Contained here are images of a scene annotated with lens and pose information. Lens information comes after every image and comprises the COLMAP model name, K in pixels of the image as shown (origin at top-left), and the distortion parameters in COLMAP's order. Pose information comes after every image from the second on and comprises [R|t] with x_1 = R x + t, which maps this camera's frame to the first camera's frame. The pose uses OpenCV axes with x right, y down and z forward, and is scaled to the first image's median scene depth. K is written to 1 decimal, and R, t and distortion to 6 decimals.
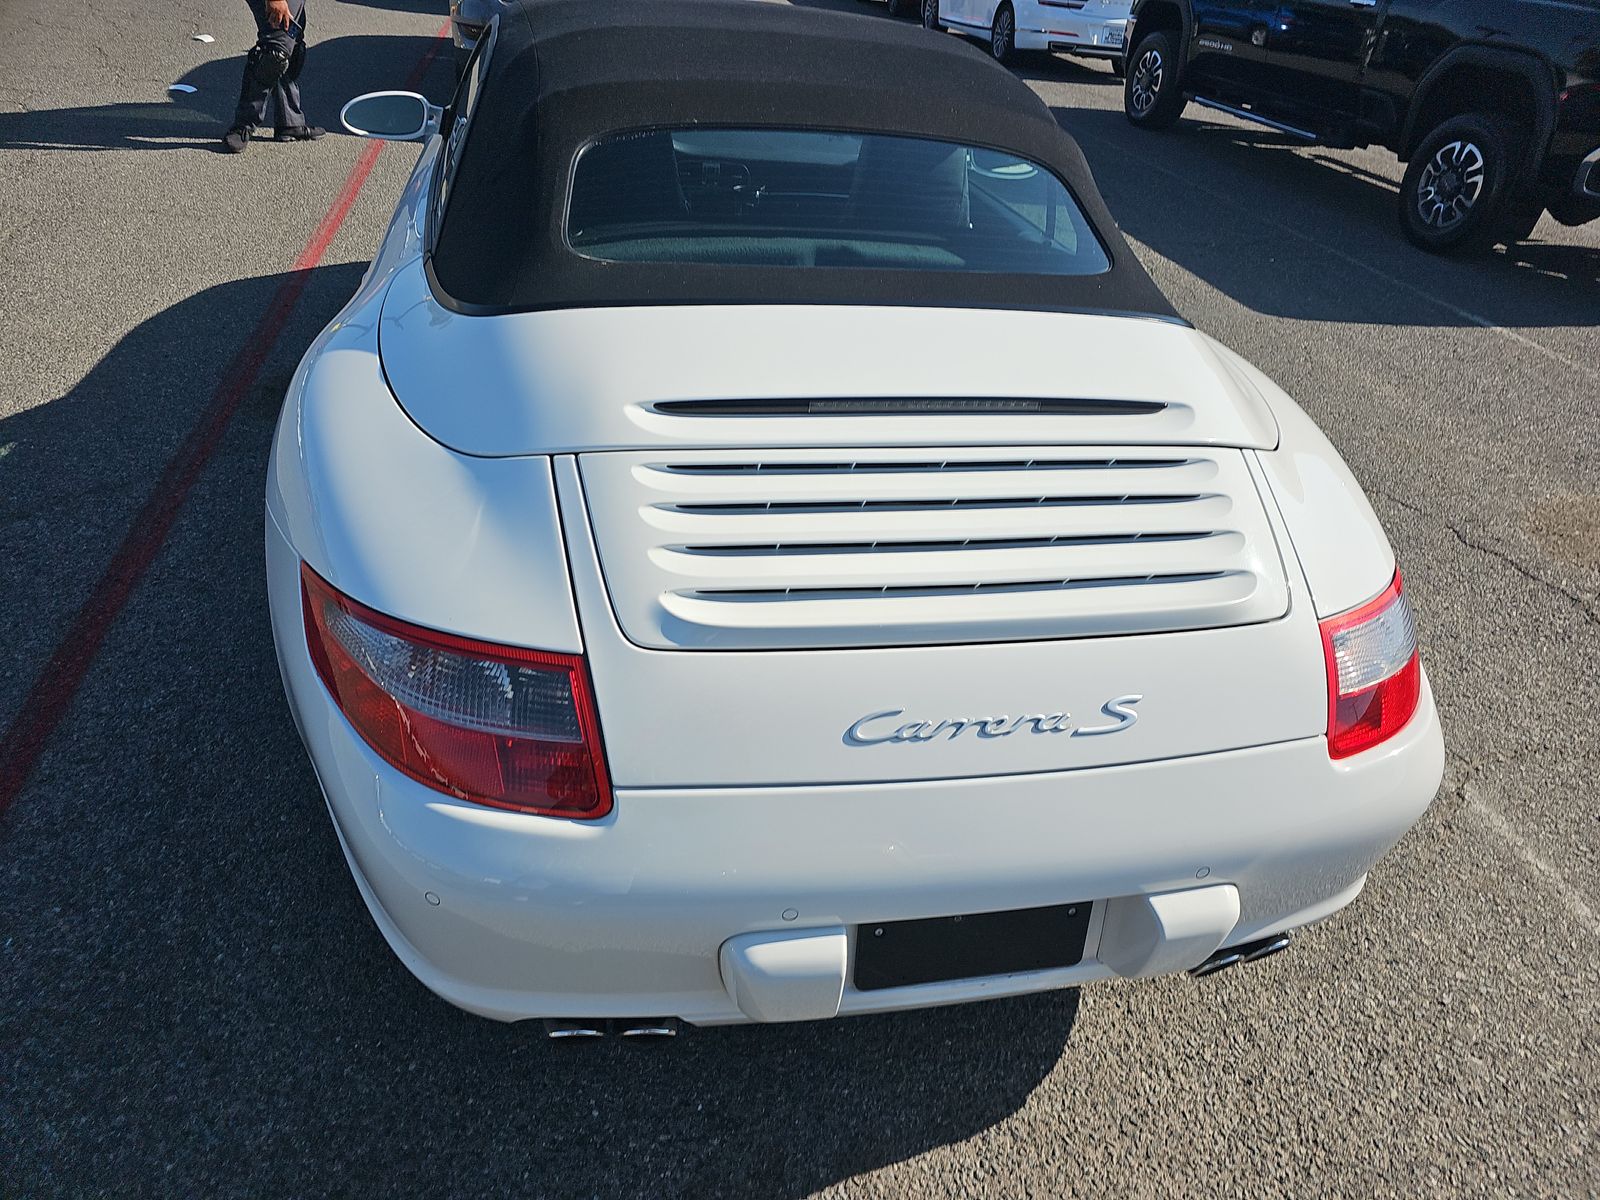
lens RADIAL K [[938.2, 0, 862.9], [0, 938.2, 601.1], [0, 0, 1]] dist [0.058015, -0.037555]
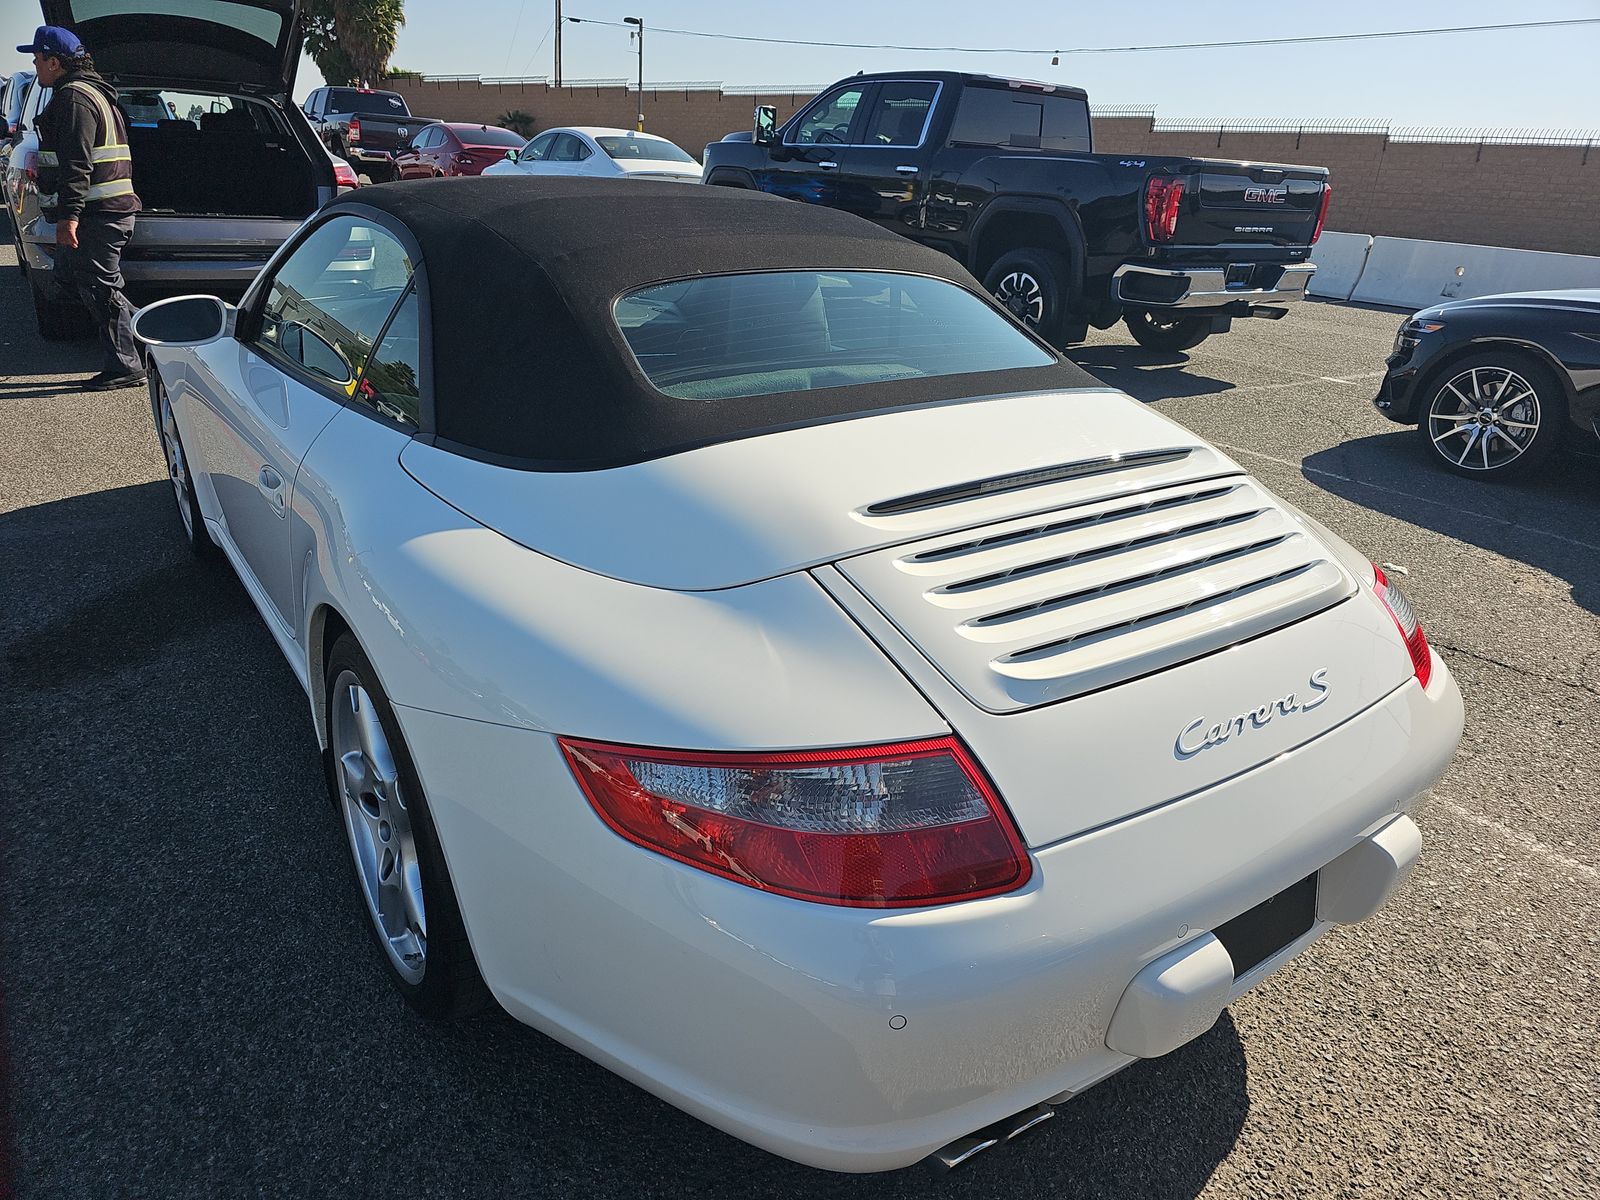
lens RADIAL K [[938.2, 0, 862.9], [0, 938.2, 601.1], [0, 0, 1]] dist [0.058015, -0.037555]
pose [[0.922934, -0.206393, 0.324953, -0.479432], [0.252313, 0.961855, -0.105702, 0.000029], [-0.290741, 0.179546, 0.939805, 0.031213]]
